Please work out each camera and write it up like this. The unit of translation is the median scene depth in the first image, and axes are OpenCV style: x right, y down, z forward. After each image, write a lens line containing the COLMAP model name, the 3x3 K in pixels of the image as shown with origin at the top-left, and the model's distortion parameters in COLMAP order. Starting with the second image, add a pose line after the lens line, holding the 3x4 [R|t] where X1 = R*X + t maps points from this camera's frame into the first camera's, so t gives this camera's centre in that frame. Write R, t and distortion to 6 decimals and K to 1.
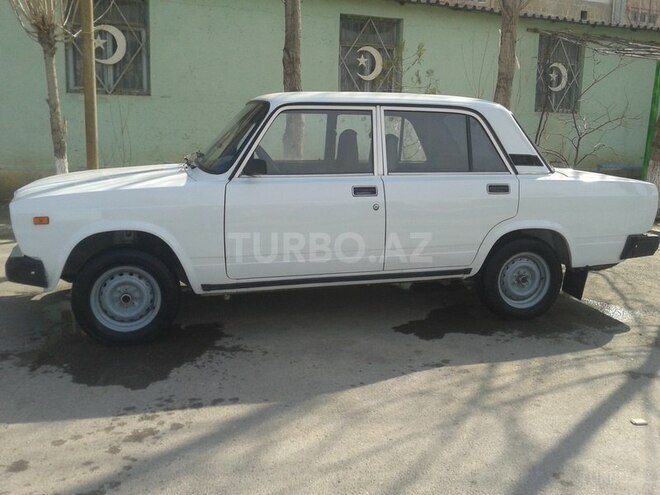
lens RADIAL K [[637.4, 0, 344.3], [0, 637.4, 223.6], [0, 0, 1]] dist [0.085490, -0.260576]
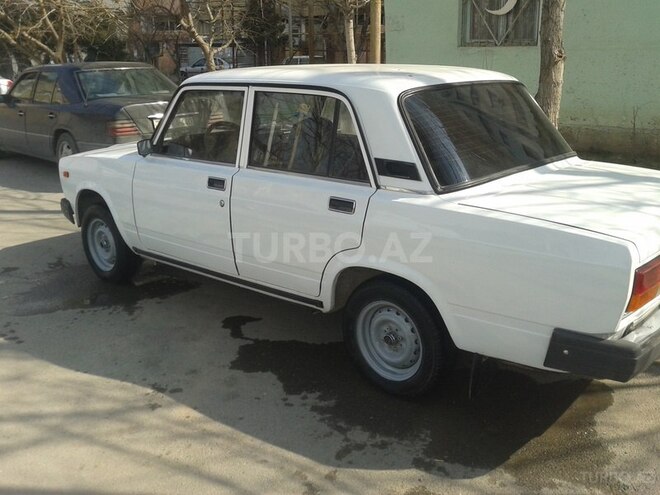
lens RADIAL K [[637.4, 0, 344.3], [0, 637.4, 223.6], [0, 0, 1]] dist [0.085490, -0.260576]
pose [[0.580237, 0.182486, -0.793740, 0.820317], [-0.105630, 0.983205, 0.148829, -0.141317], [0.807569, -0.002513, 0.589768, 0.583846]]
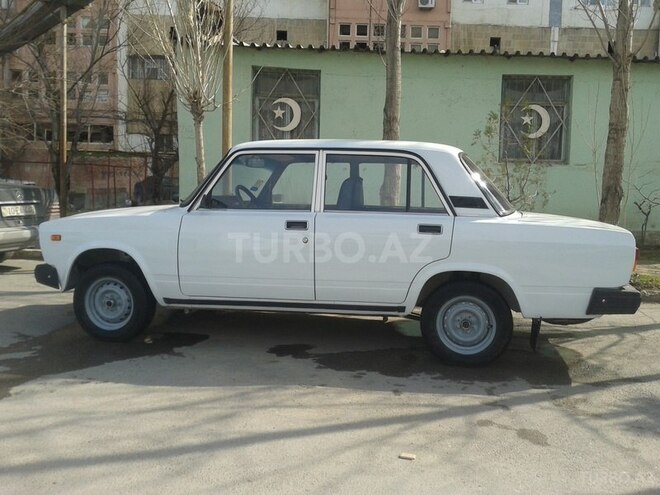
lens RADIAL K [[637.4, 0, 344.3], [0, 637.4, 223.6], [0, 0, 1]] dist [0.085490, -0.260576]
pose [[0.909225, 0.027618, -0.415388, 0.540365], [-0.070946, 0.993481, -0.089235, 0.036998], [0.410215, 0.110605, 0.905257, 0.028866]]
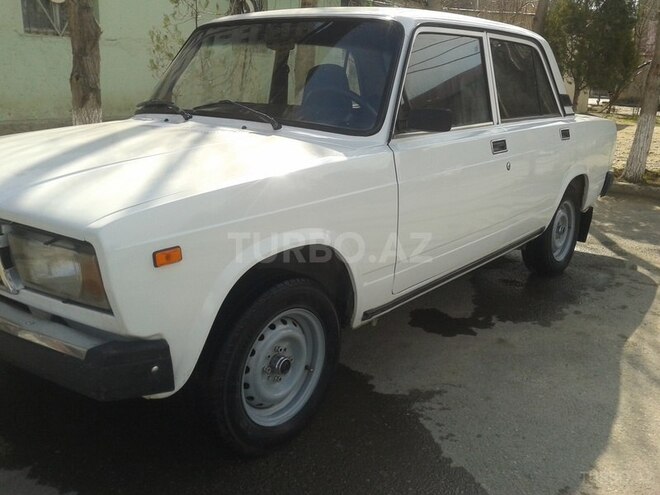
lens RADIAL K [[639.2, 0, 341.8], [0, 639.2, 228.6], [0, 0, 1]] dist [0.053779, -0.154321]
pose [[0.790992, -0.144244, 0.594580, -0.558078], [0.086506, 0.988416, 0.124705, -0.061888], [-0.605680, -0.047206, 0.794307, 0.476238]]
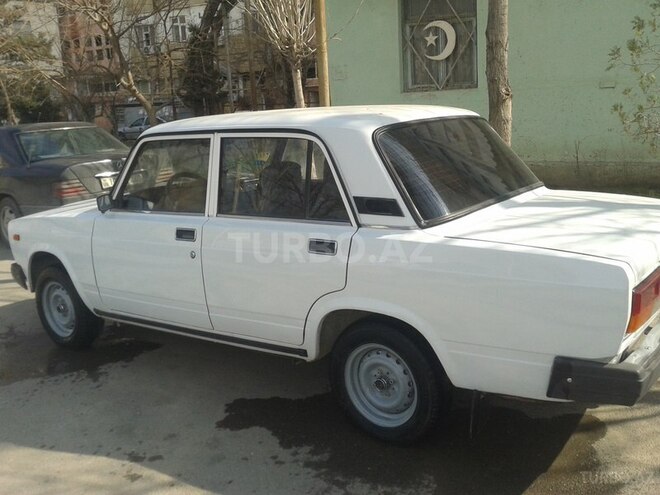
lens RADIAL K [[639.2, 0, 341.8], [0, 639.2, 228.6], [0, 0, 1]] dist [0.053779, -0.154321]
pose [[0.651812, 0.087593, -0.753305, 0.781628], [-0.050634, 0.996118, 0.072014, -0.125815], [0.756688, -0.008797, 0.653717, 0.565614]]
